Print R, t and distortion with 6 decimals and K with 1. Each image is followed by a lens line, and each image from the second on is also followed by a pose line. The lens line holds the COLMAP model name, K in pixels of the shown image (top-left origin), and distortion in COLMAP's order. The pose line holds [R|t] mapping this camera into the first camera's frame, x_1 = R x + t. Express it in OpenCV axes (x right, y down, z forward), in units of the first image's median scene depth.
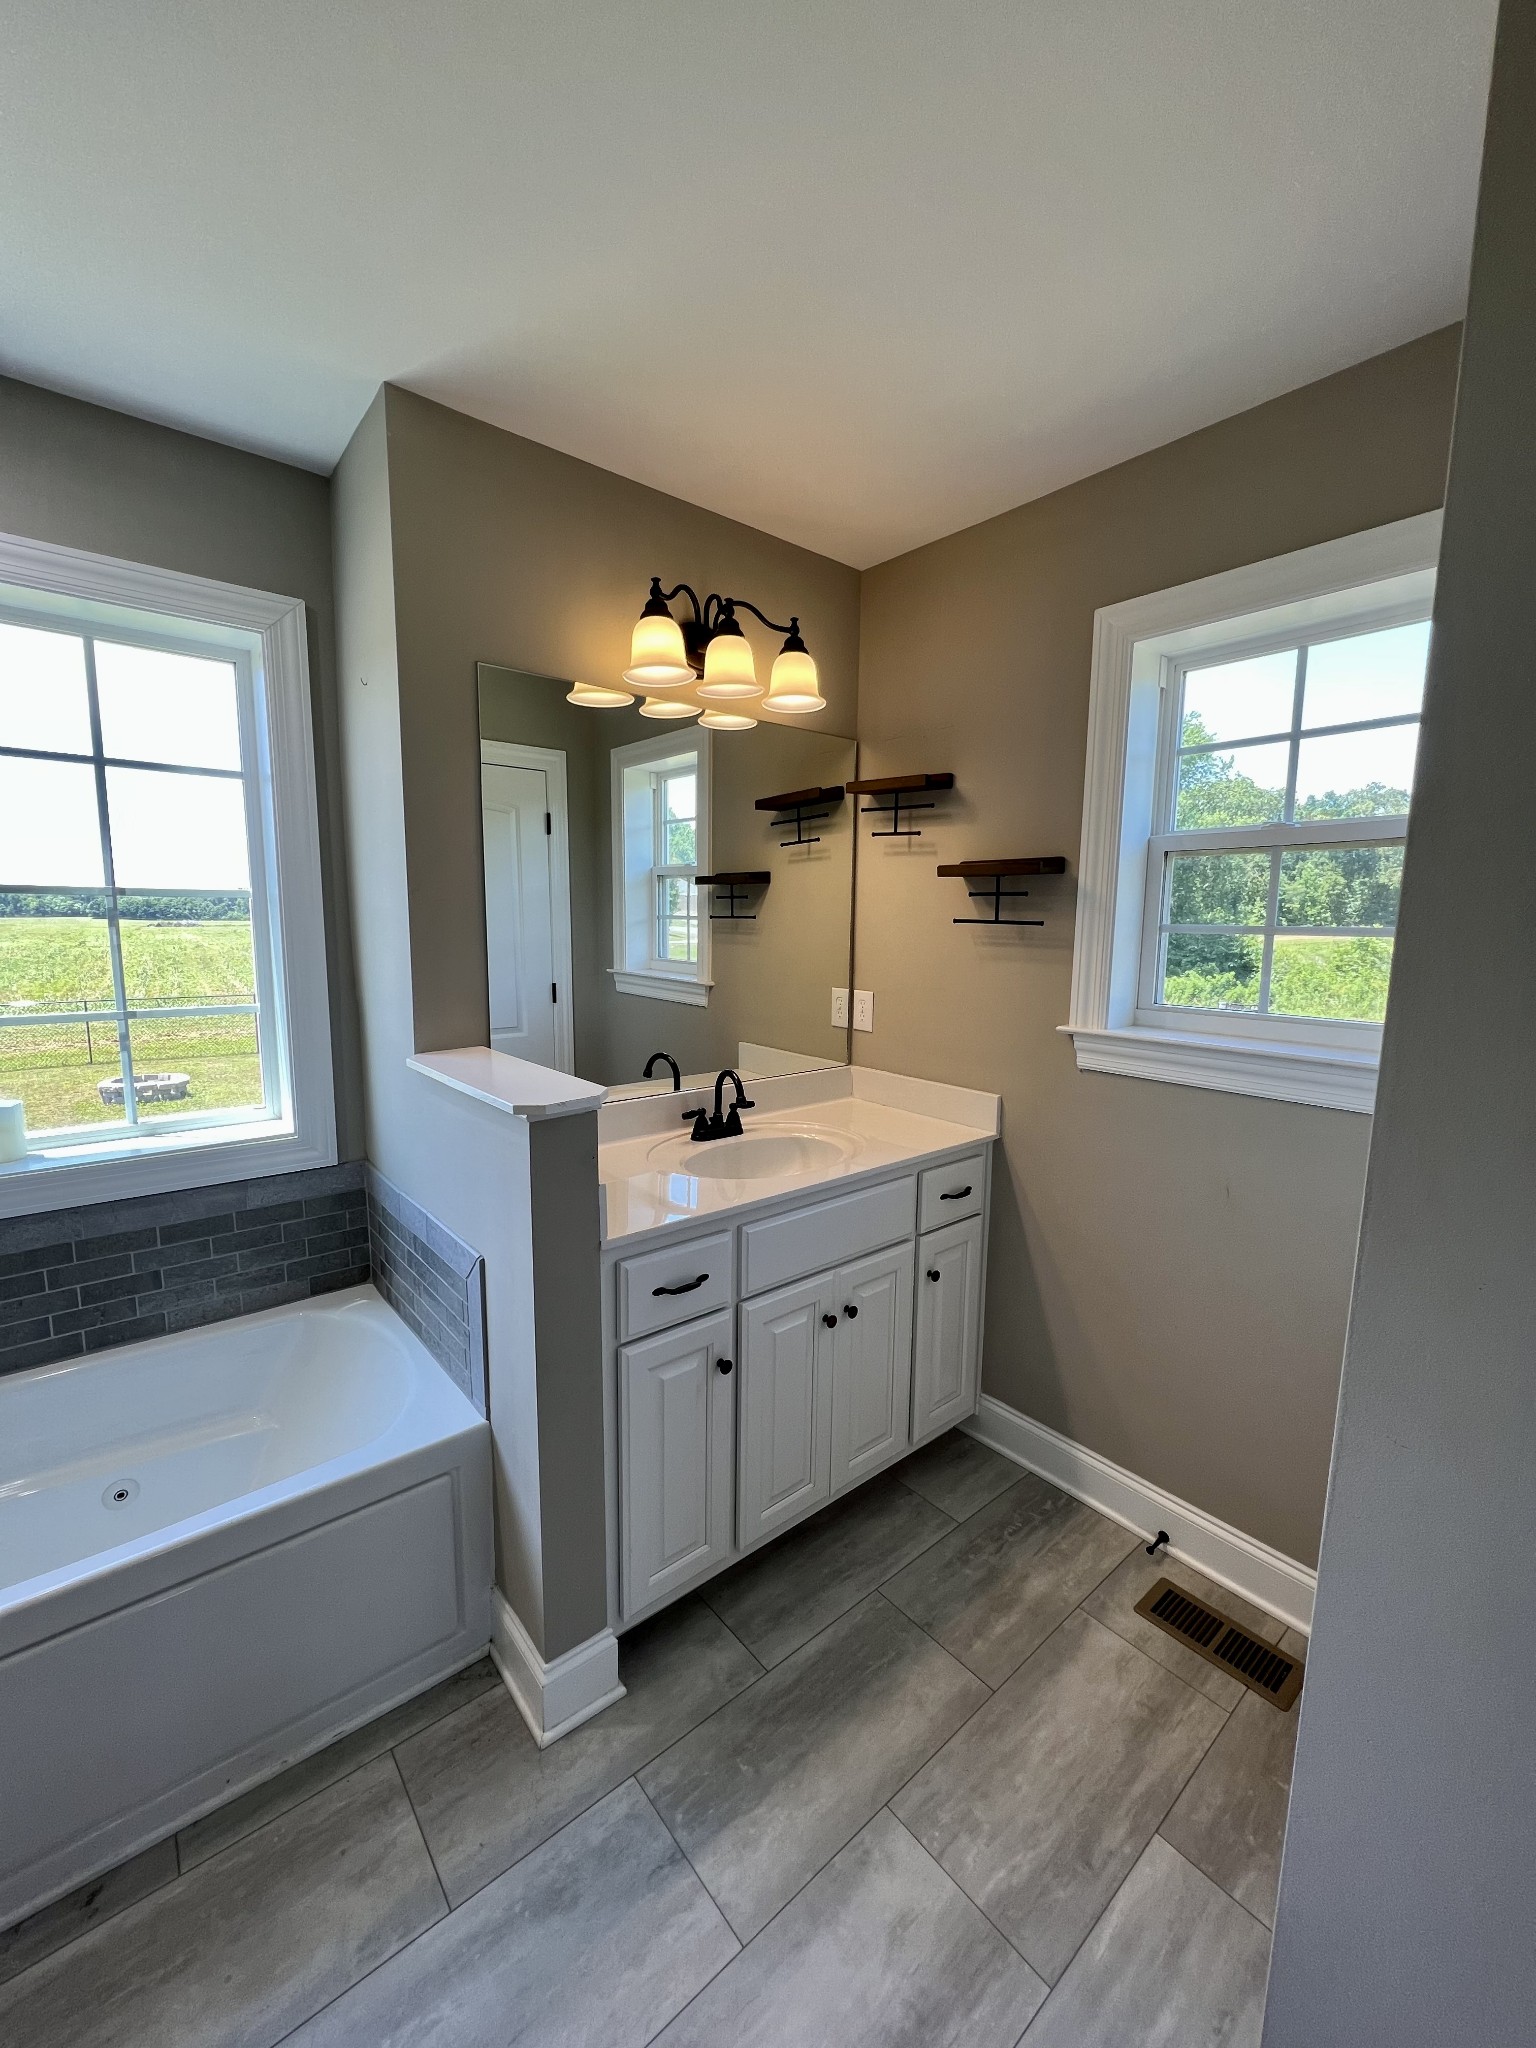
lens RADIAL K [[818.7, 0, 765.8], [0, 818.7, 1025.7], [0, 0, 1]] dist [-0.000484, 0.000226]
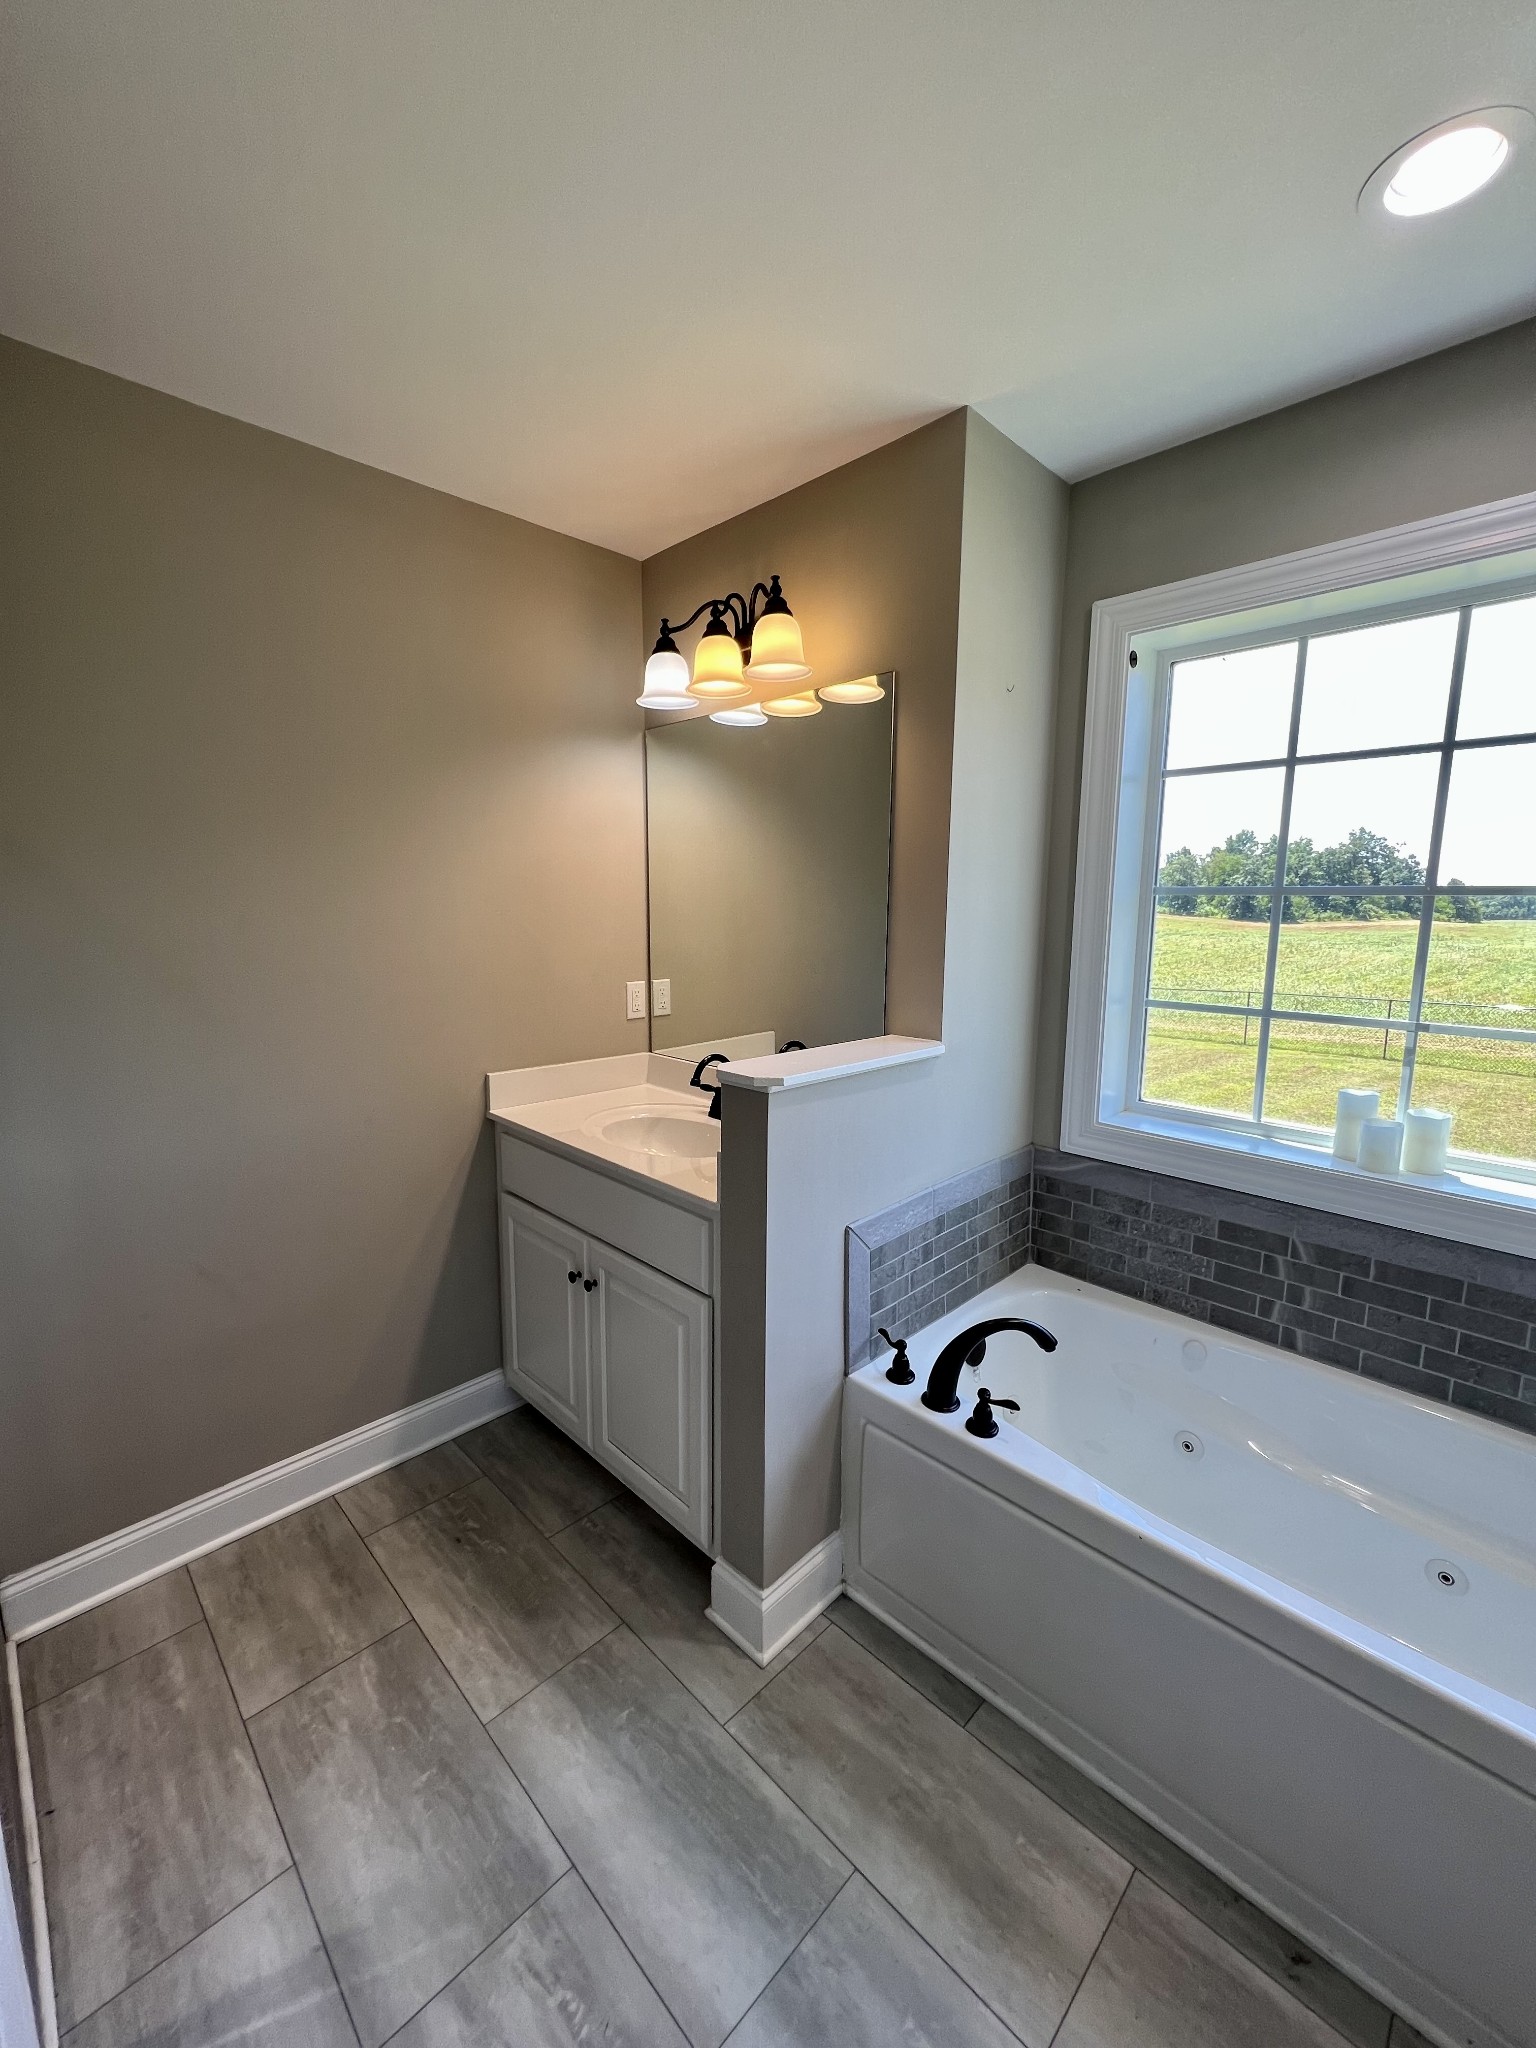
lens RADIAL K [[818.7, 0, 765.8], [0, 818.7, 1025.7], [0, 0, 1]] dist [-0.000484, 0.000226]
pose [[0.088004, 0.136464, -0.986728, -0.064200], [-0.139806, 0.982459, 0.123404, -0.014991], [0.986260, 0.127090, 0.105539, 0.108308]]
